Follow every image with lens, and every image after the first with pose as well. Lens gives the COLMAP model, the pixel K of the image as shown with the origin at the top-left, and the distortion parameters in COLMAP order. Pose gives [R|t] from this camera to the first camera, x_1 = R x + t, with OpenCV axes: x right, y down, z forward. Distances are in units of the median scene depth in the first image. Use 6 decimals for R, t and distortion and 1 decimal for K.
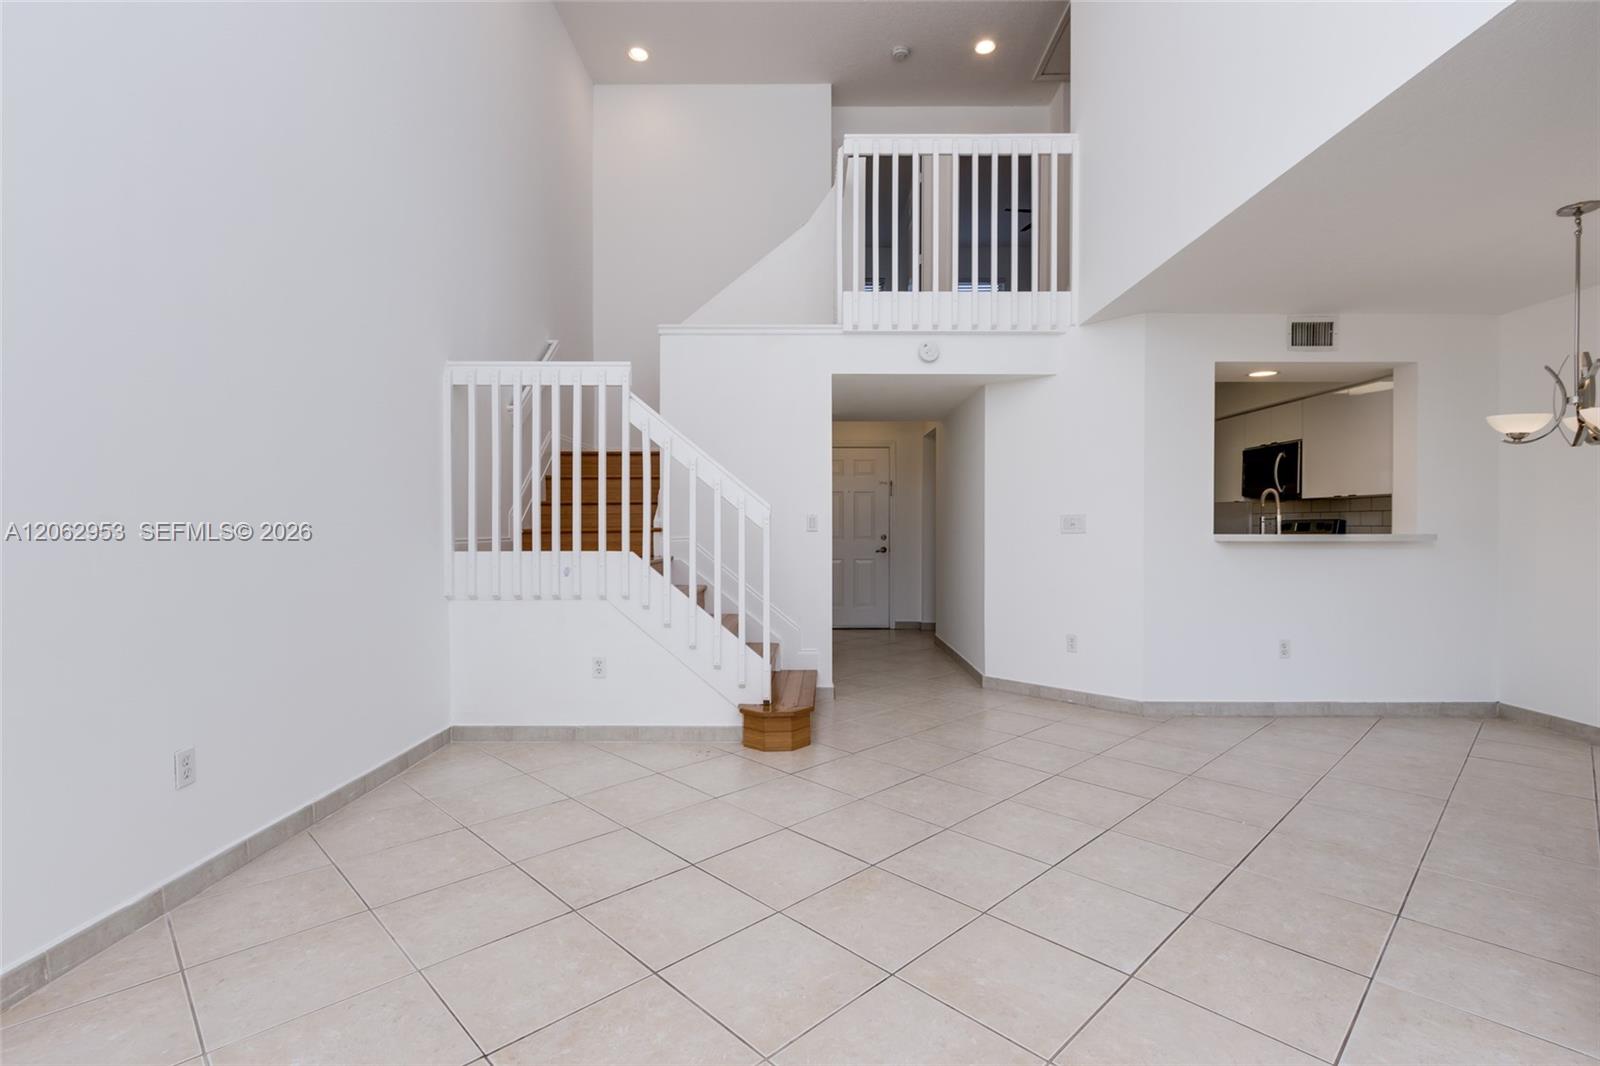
lens RADIAL K [[740.8, 0, 810.4], [0, 740.8, 532.7], [0, 0, 1]] dist [0.006044, -0.000374]
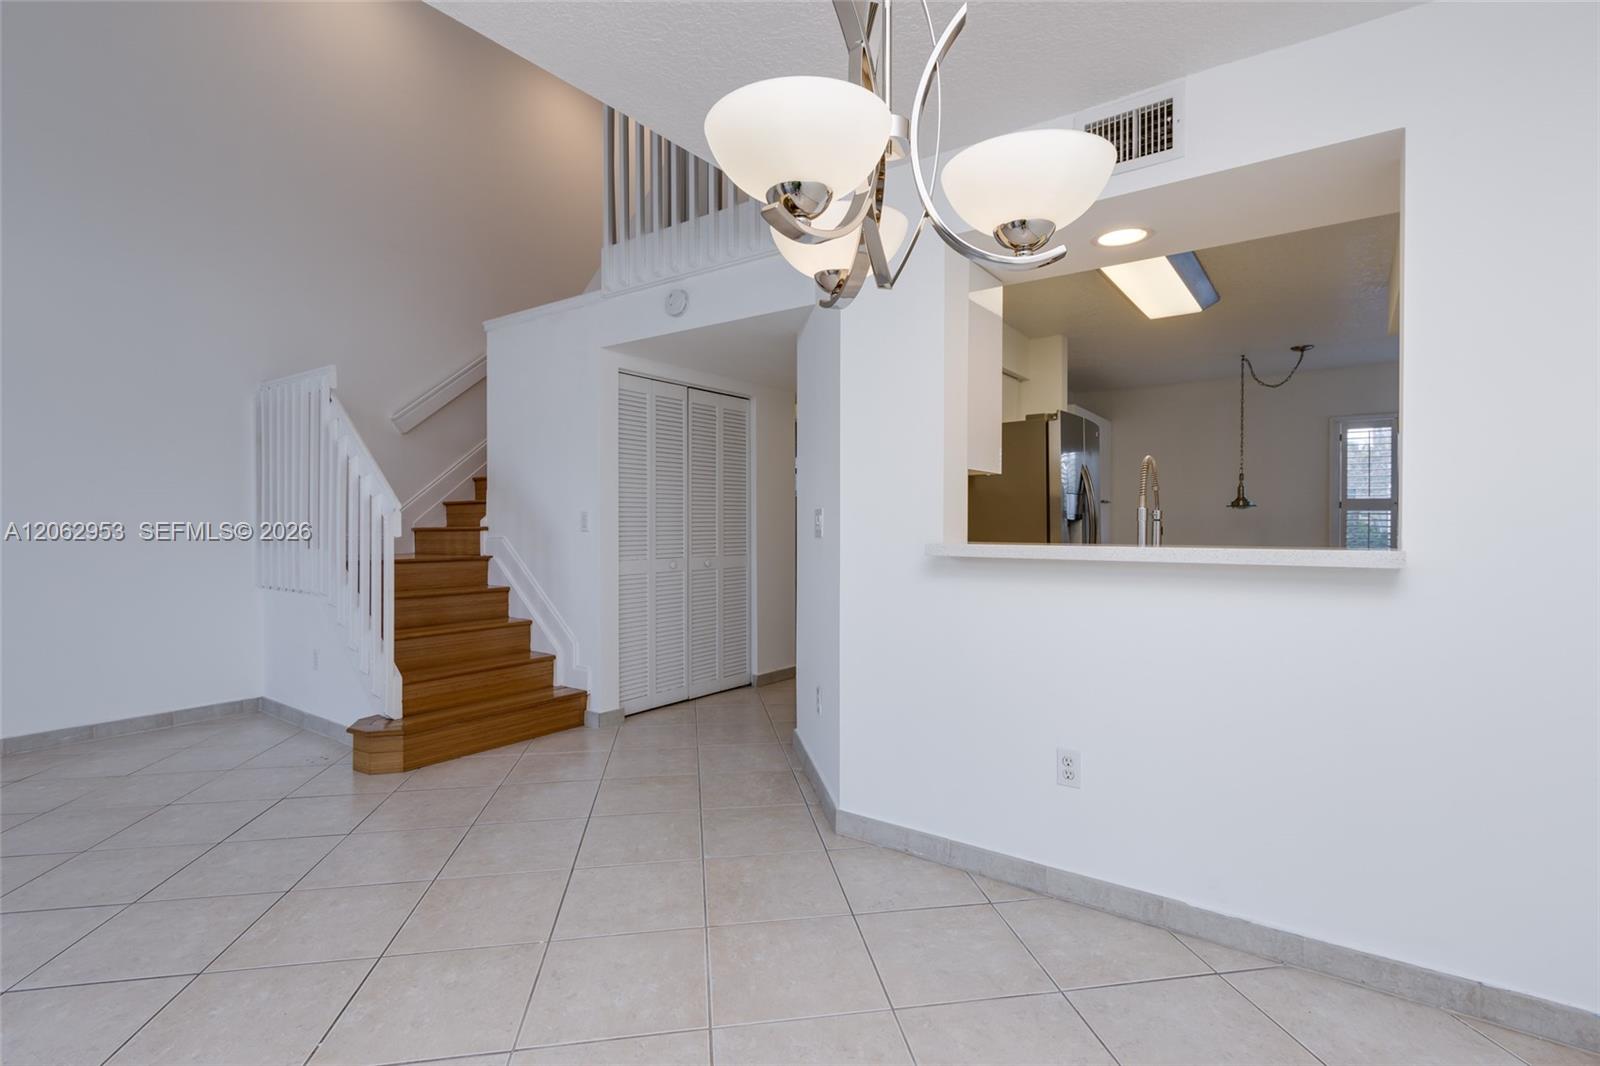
lens RADIAL K [[740.8, 0, 802.8], [0, 740.8, 527.0], [0, 0, 1]] dist [0.006044, -0.000374]
pose [[0.820496, 0.004120, -0.571638, 0.781515], [-0.008552, 0.999951, -0.005068, -0.005647], [0.571588, 0.009047, 0.820491, 0.474016]]
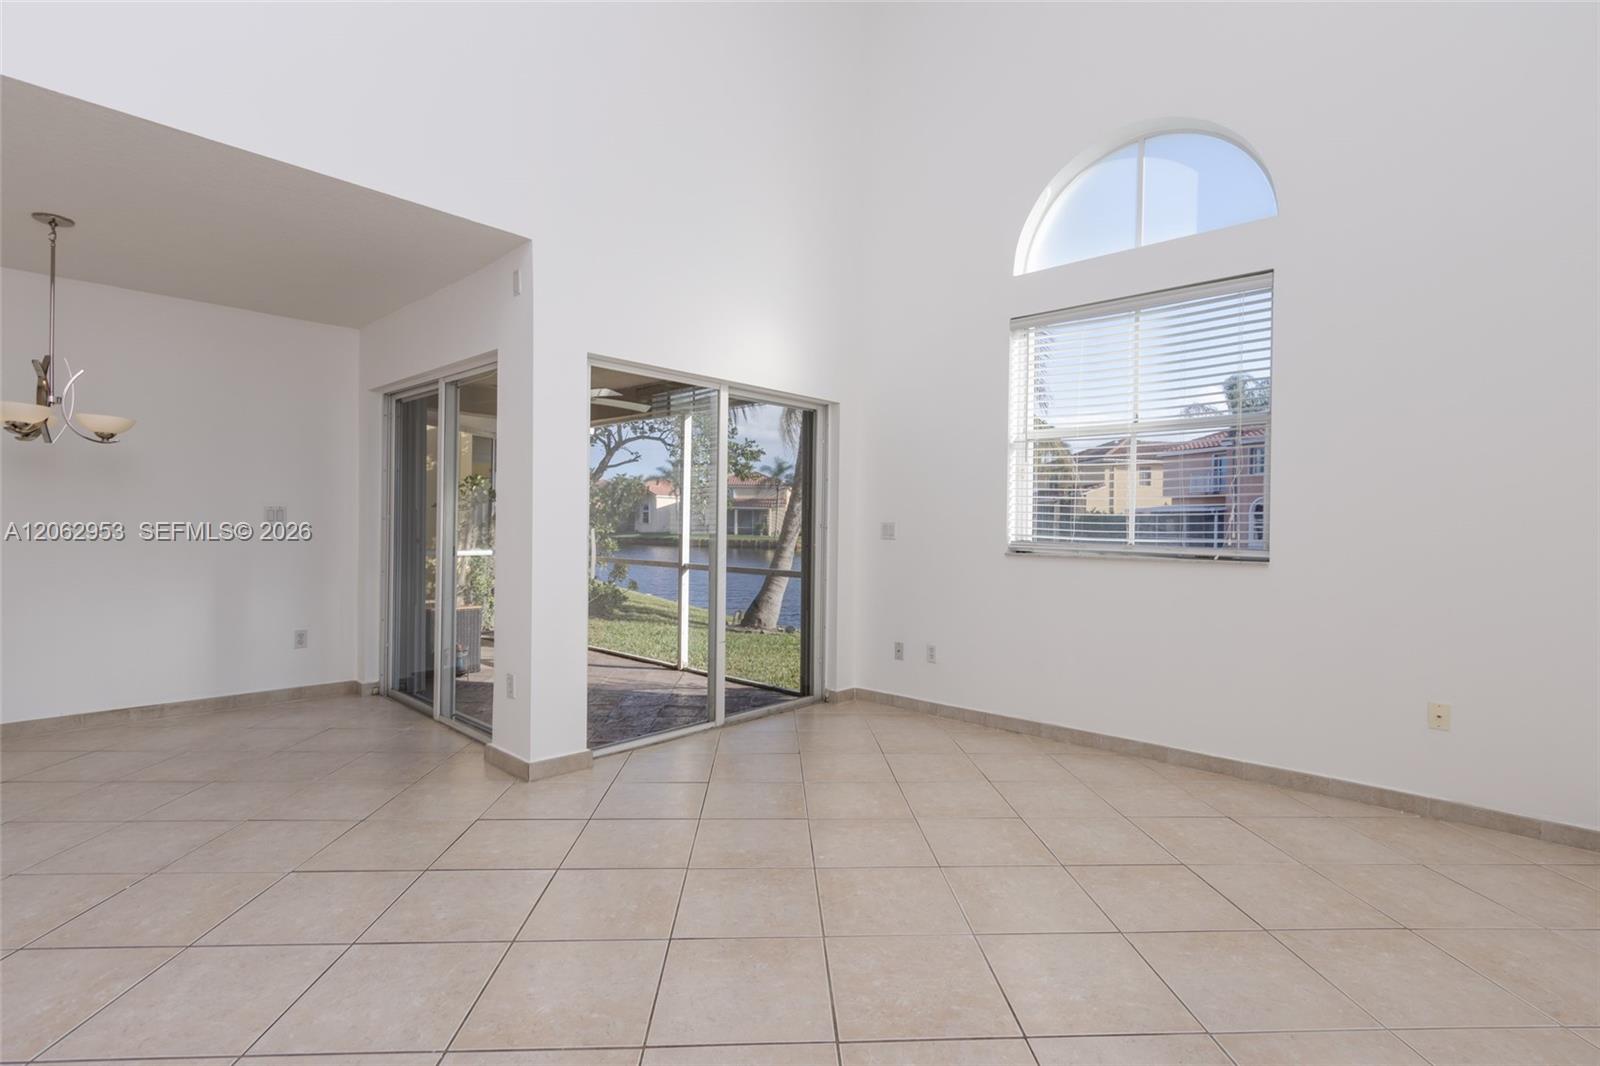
lens RADIAL K [[740.8, 0, 800.3], [0, 740.8, 529.8], [0, 0, 1]] dist [0.006044, -0.000374]
pose [[-0.737631, -0.015375, 0.675030, -0.587712], [-0.008615, 0.999874, 0.013360, -0.019486], [-0.675150, 0.004039, -0.737670, 1.294493]]
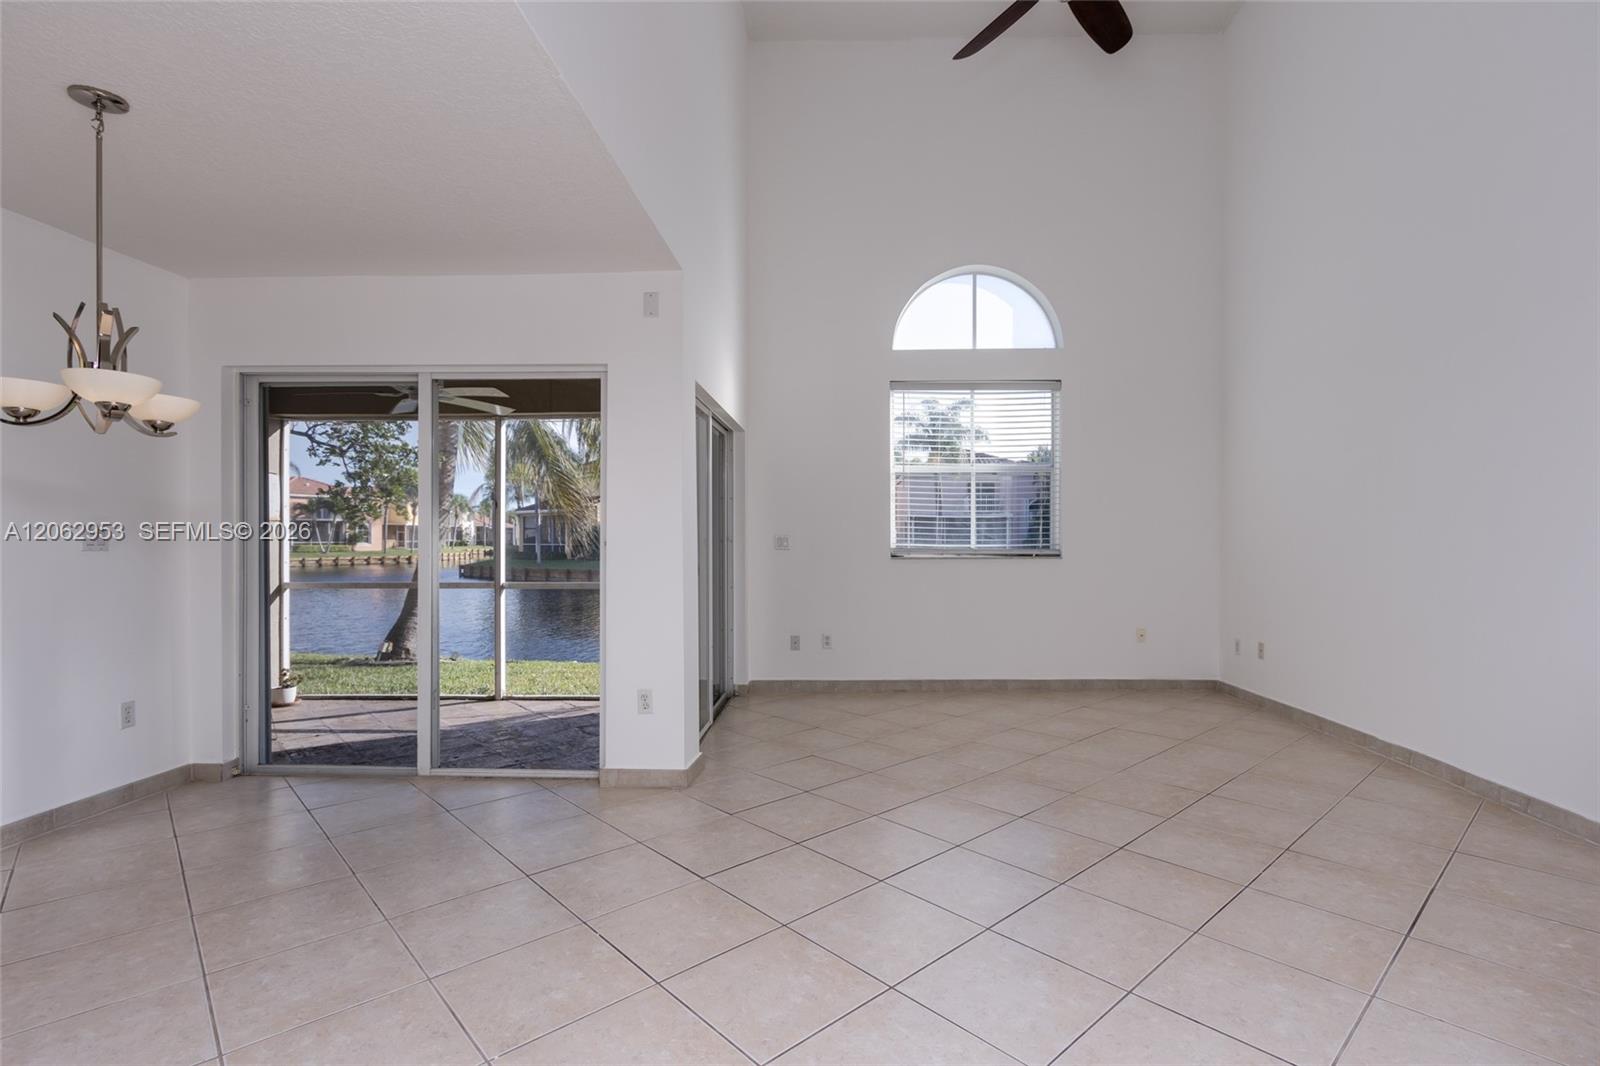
lens RADIAL K [[740.8, 0, 839.4], [0, 740.8, 537.0], [0, 0, 1]] dist [0.006044, -0.000374]
pose [[-0.999202, 0.001049, 0.039932, 0.352597], [0.001322, 0.999976, 0.006806, -0.025304], [-0.039924, 0.006854, -0.999179, 2.047253]]
